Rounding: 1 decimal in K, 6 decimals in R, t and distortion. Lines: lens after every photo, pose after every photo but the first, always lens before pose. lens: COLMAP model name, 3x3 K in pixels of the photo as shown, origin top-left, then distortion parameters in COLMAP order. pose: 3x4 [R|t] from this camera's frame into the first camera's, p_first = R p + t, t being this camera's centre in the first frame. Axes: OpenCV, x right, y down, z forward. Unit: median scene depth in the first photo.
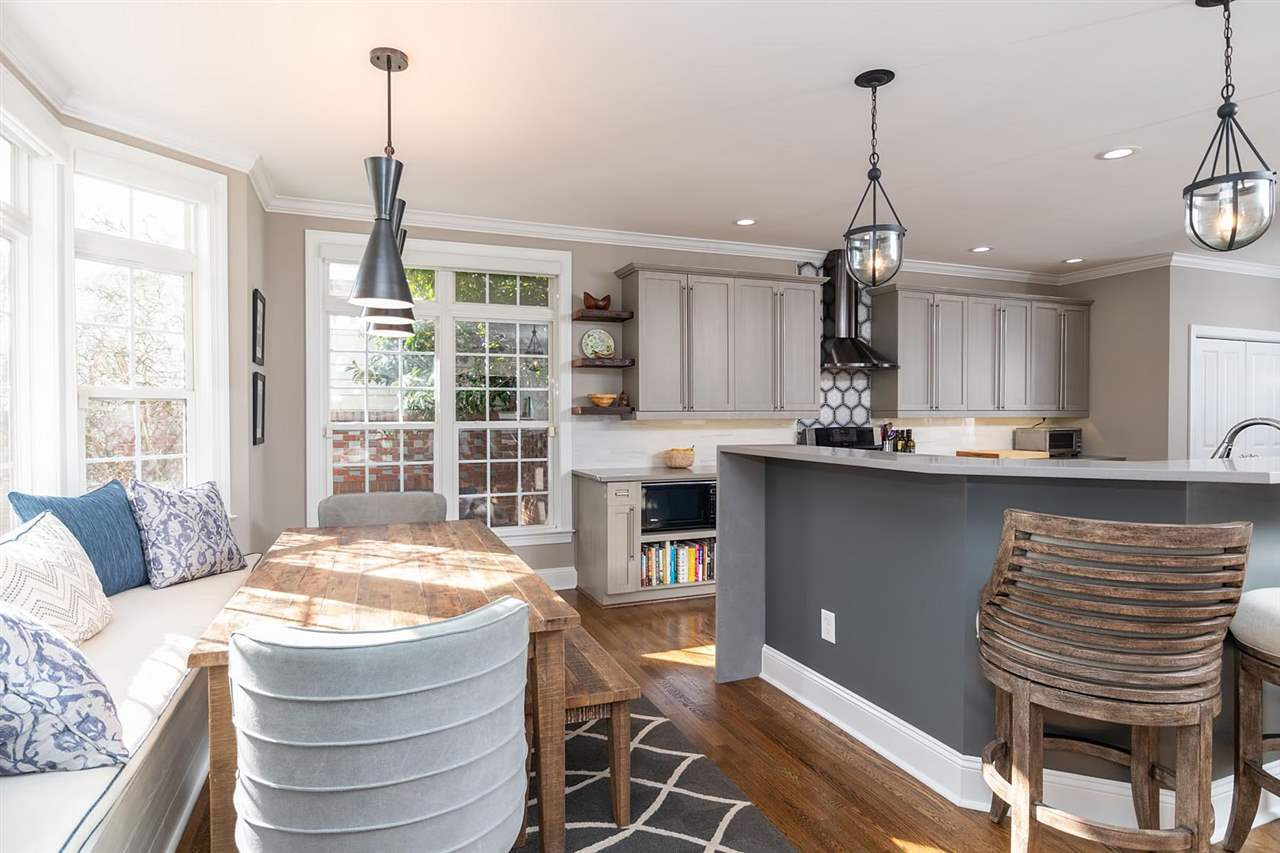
lens RADIAL K [[676.2, 0, 650.9], [0, 676.2, 420.2], [0, 0, 1]] dist [-0.002029, -0.001069]
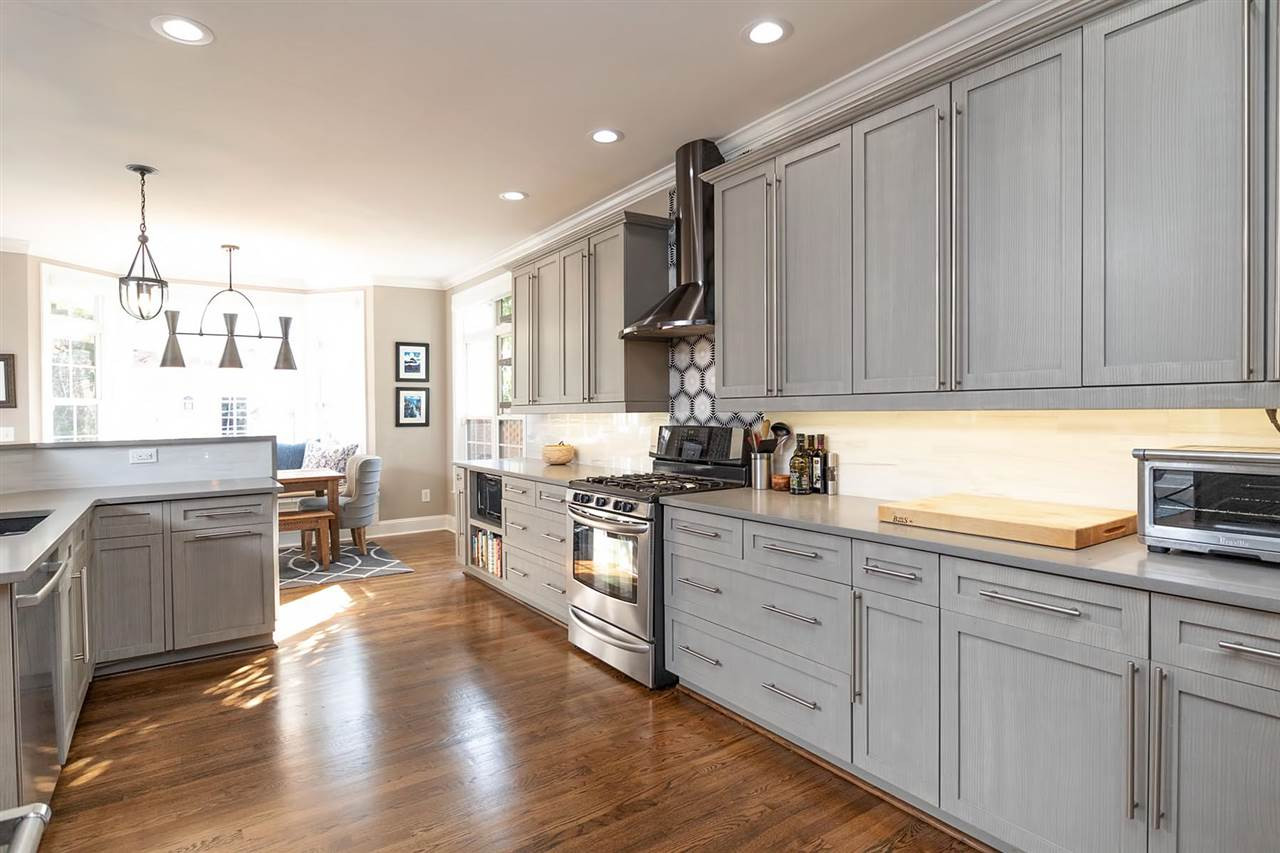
lens RADIAL K [[676.2, 0, 650.9], [0, 676.2, 420.2], [0, 0, 1]] dist [-0.002029, -0.001069]
pose [[0.245529, 0.015484, -0.969266, 0.894728], [0.004825, 0.999841, 0.017195, -0.006660], [0.969377, -0.008898, 0.245415, 0.803184]]
